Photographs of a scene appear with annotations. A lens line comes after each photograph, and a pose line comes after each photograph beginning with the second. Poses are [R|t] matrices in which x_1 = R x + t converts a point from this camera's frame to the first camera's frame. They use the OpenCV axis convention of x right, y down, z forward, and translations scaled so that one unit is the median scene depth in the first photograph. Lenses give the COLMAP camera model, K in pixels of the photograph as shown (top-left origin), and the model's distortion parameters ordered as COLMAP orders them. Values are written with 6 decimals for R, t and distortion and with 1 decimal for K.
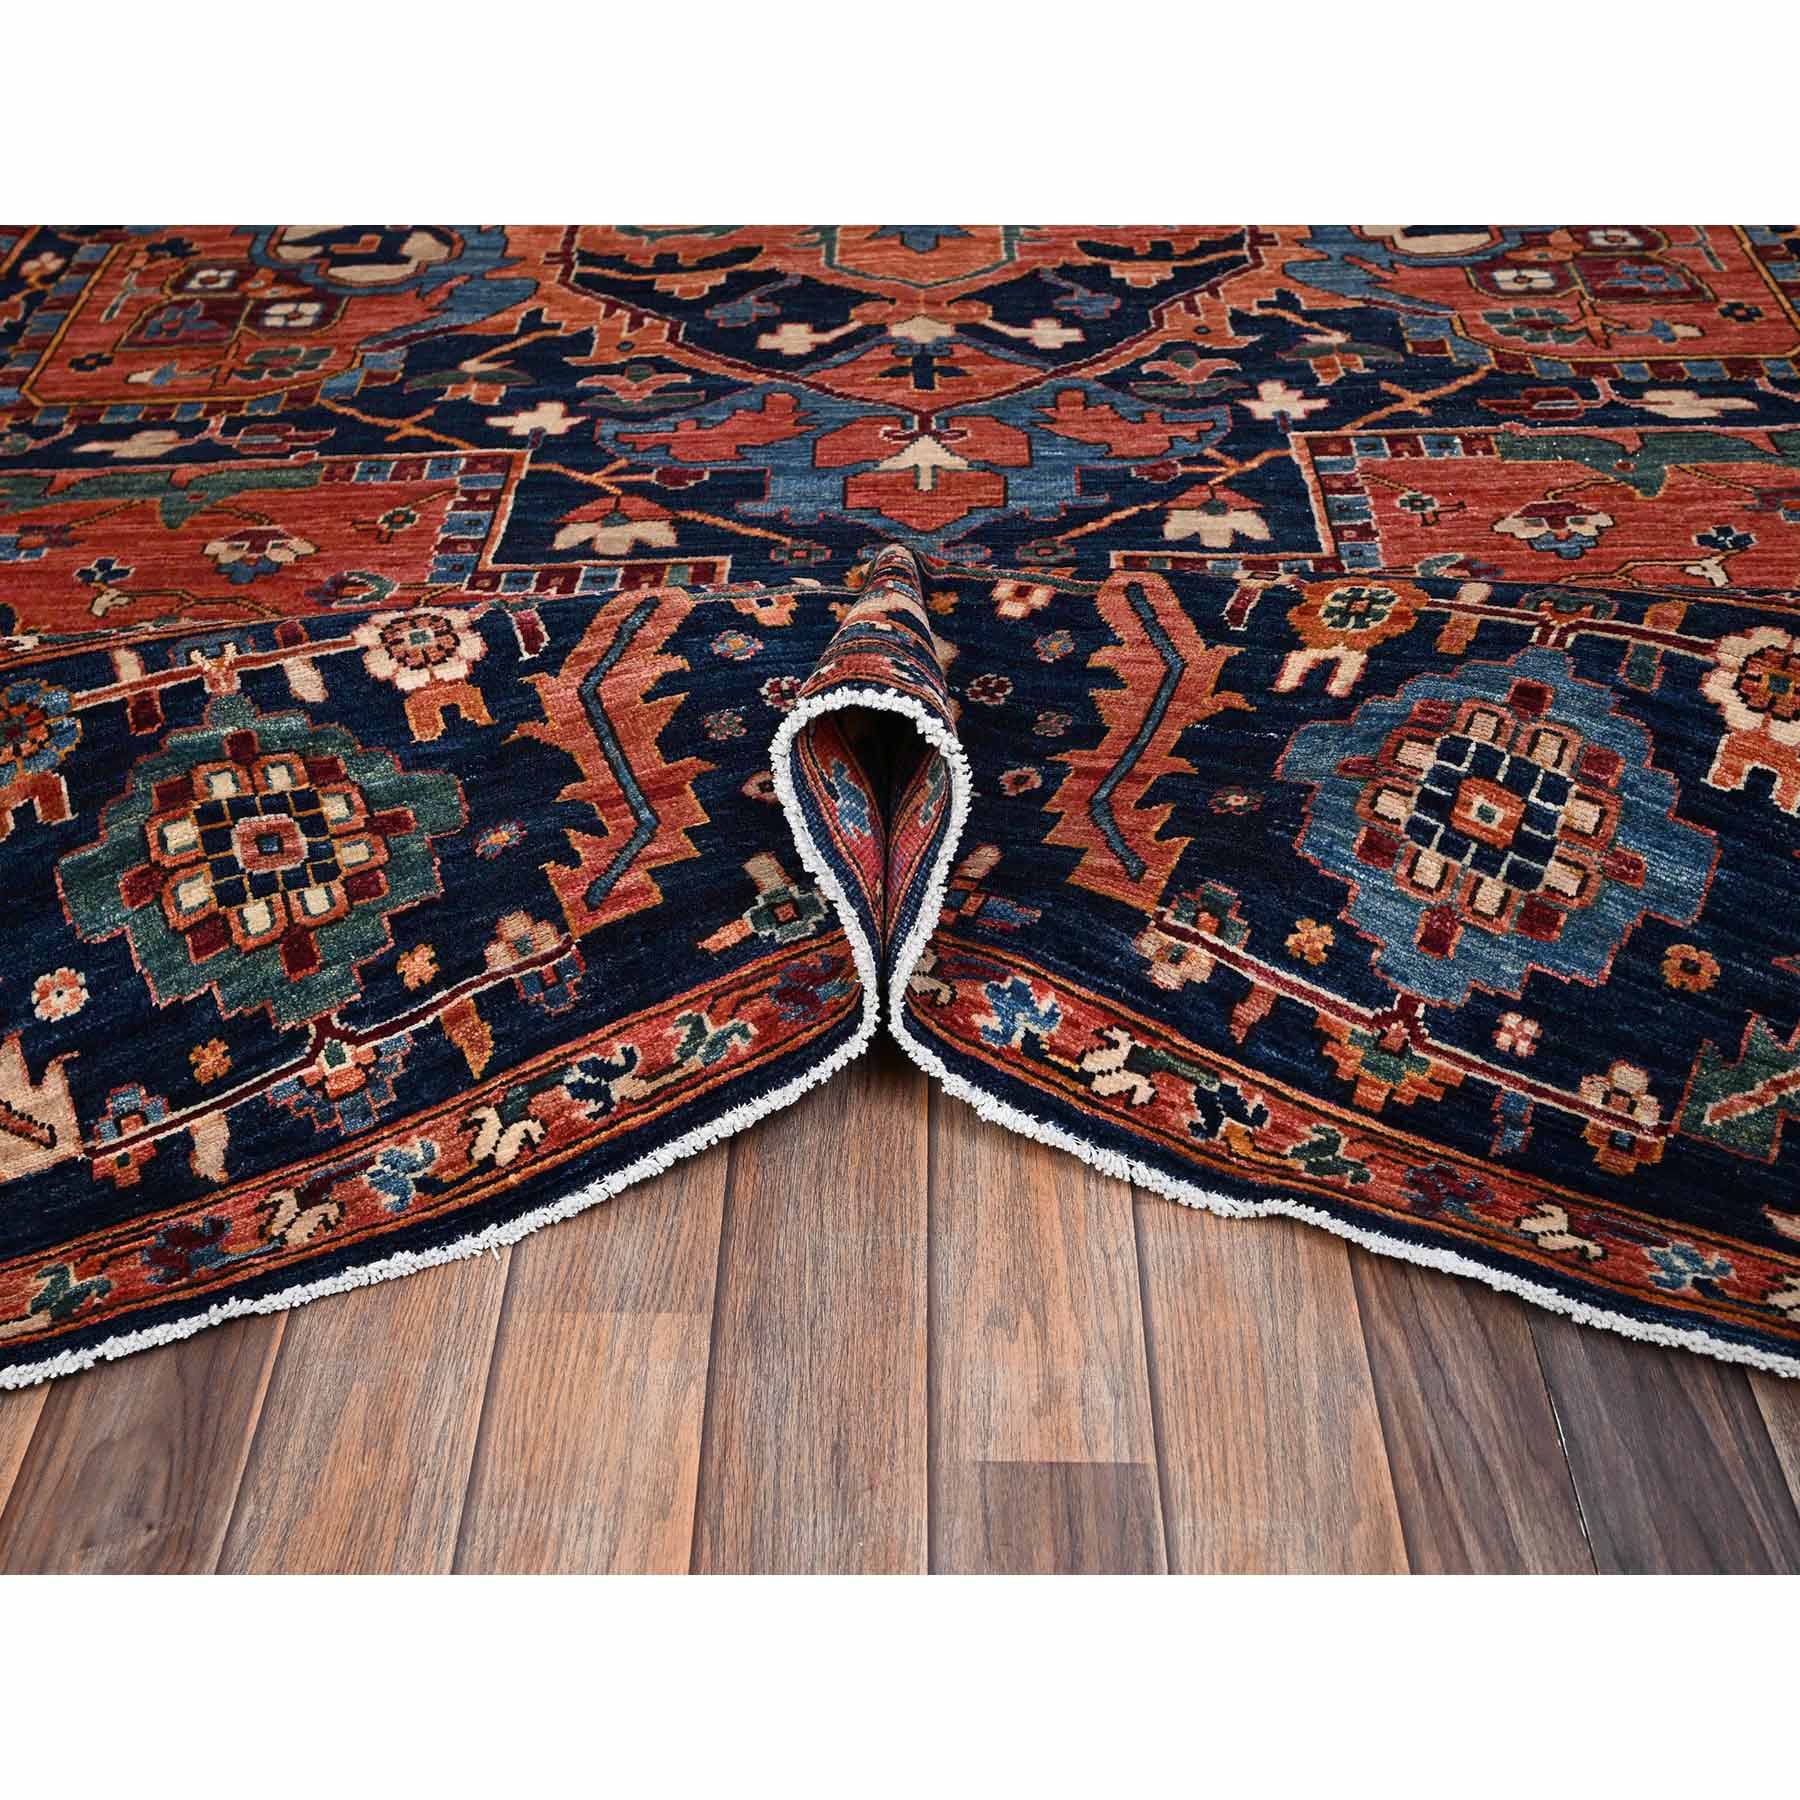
lens RADIAL K [[2091.9, 0, 900.0], [0, 2091.9, 900.0], [0, 0, 1]] dist [-0.111384, 0.027491]
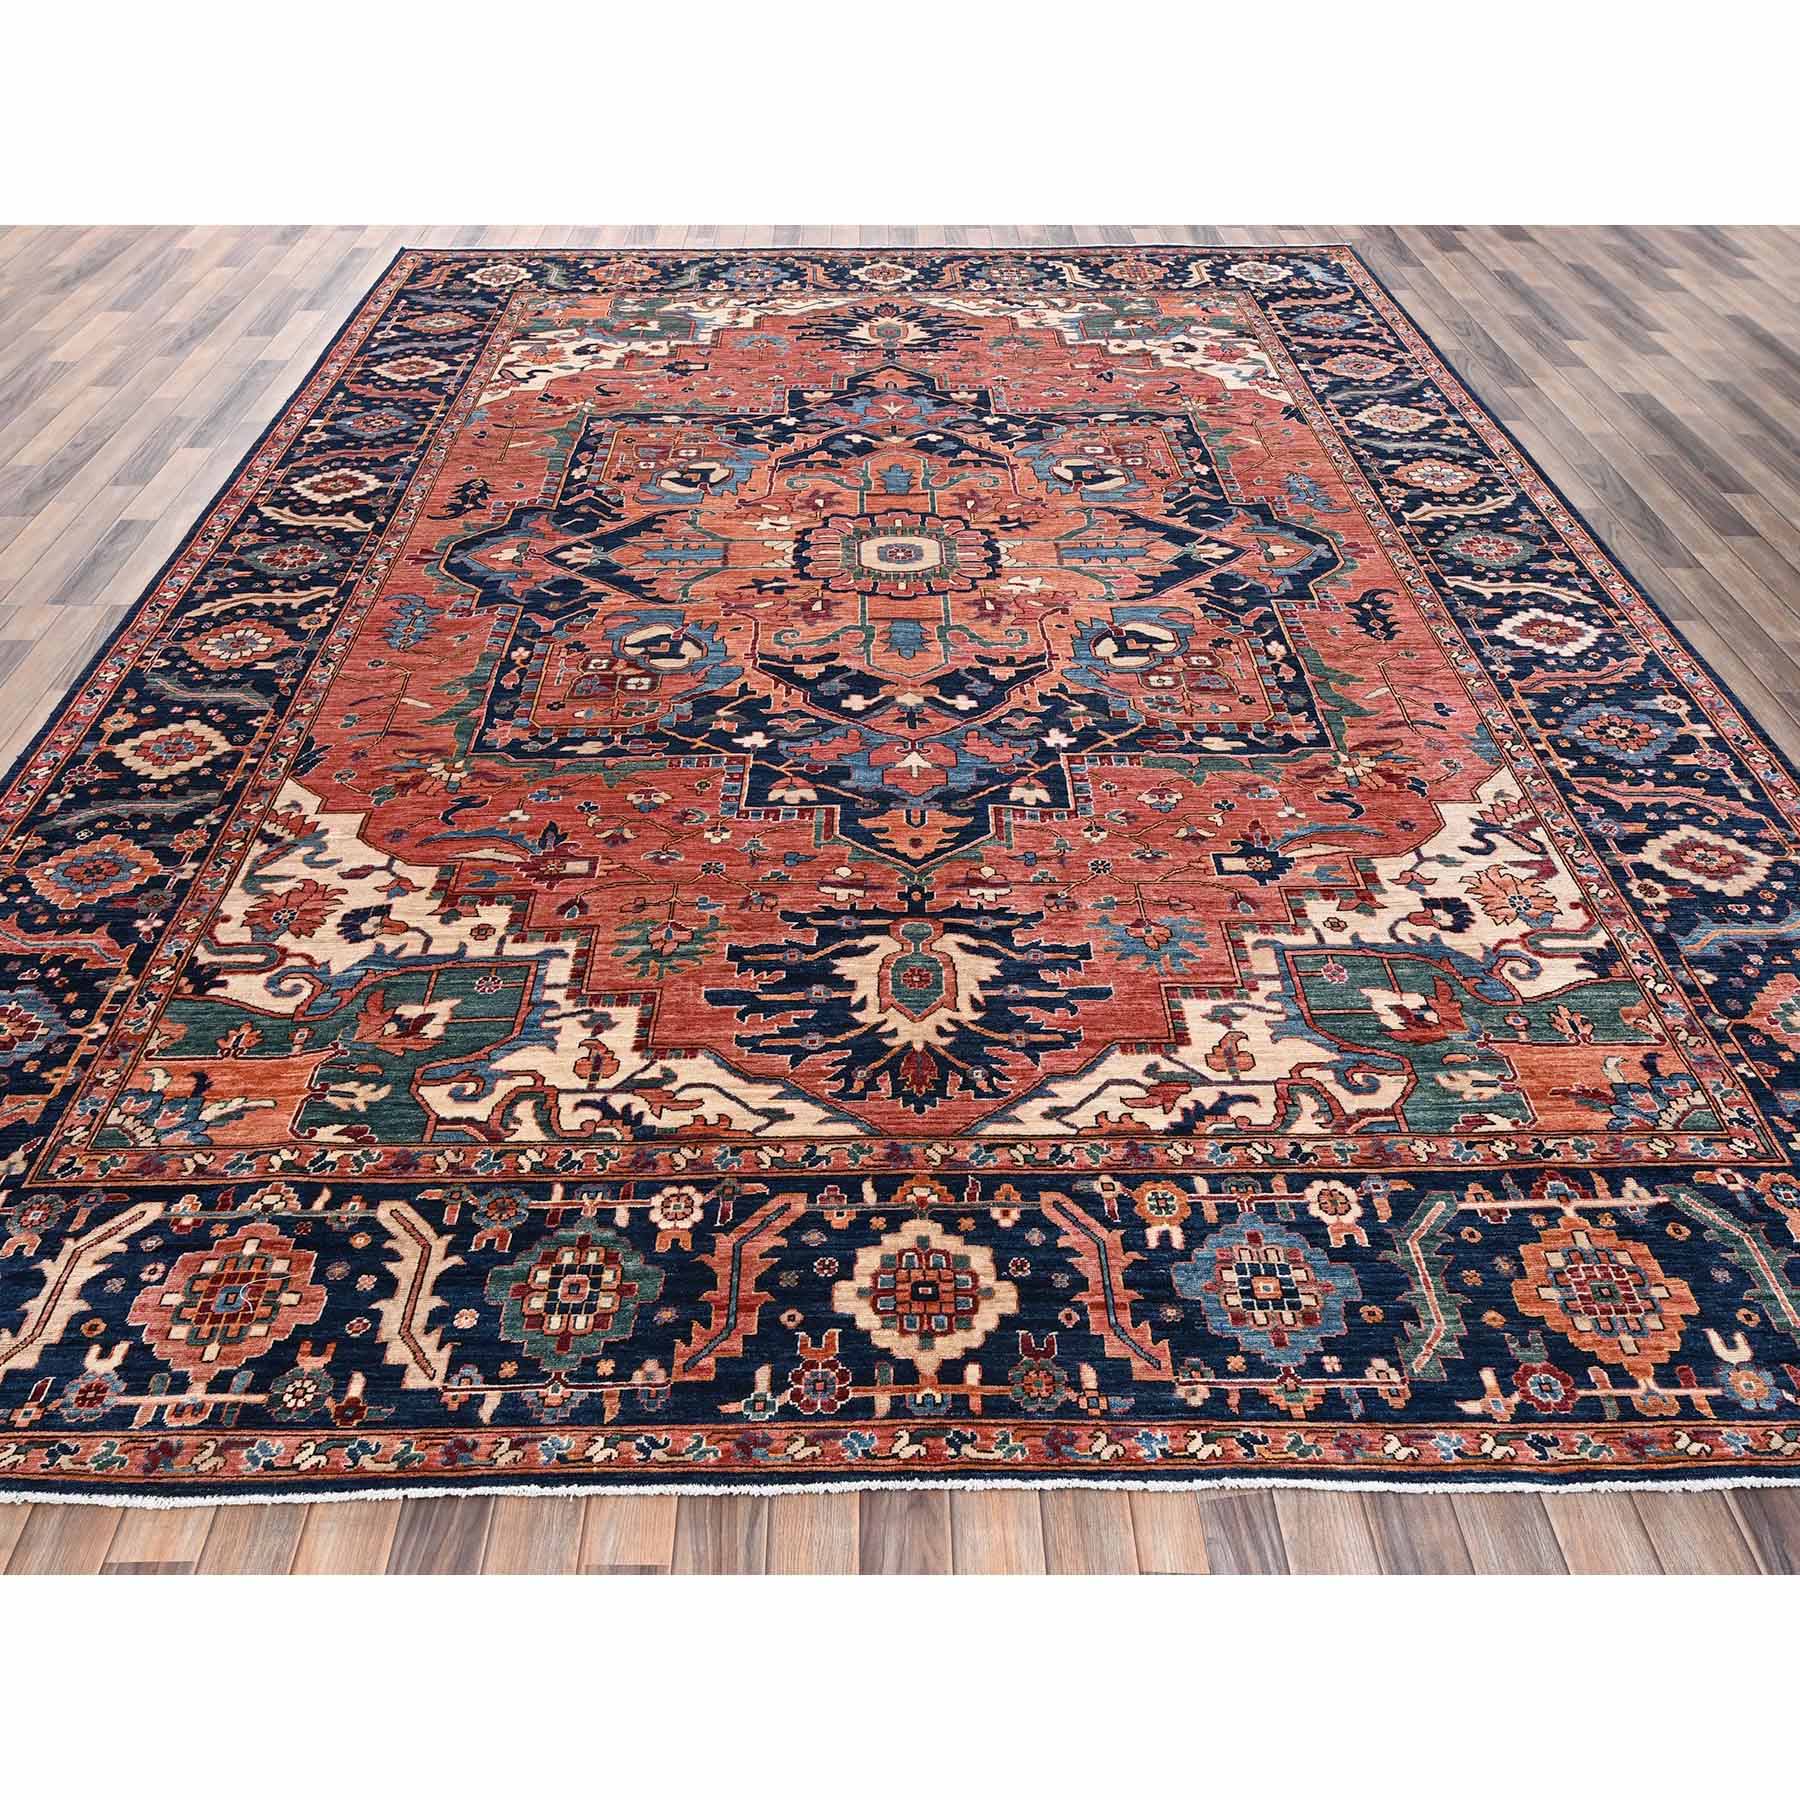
lens RADIAL K [[1398.8, 0, 900.0], [0, 1398.8, 900.0], [0, 0, 1]] dist [-0.058543, -0.001610]
pose [[0.999002, 0.006752, 0.044155, -0.074537], [-0.006558, 0.999968, -0.004553, -0.038241], [-0.044184, 0.004259, 0.999014, -0.640755]]
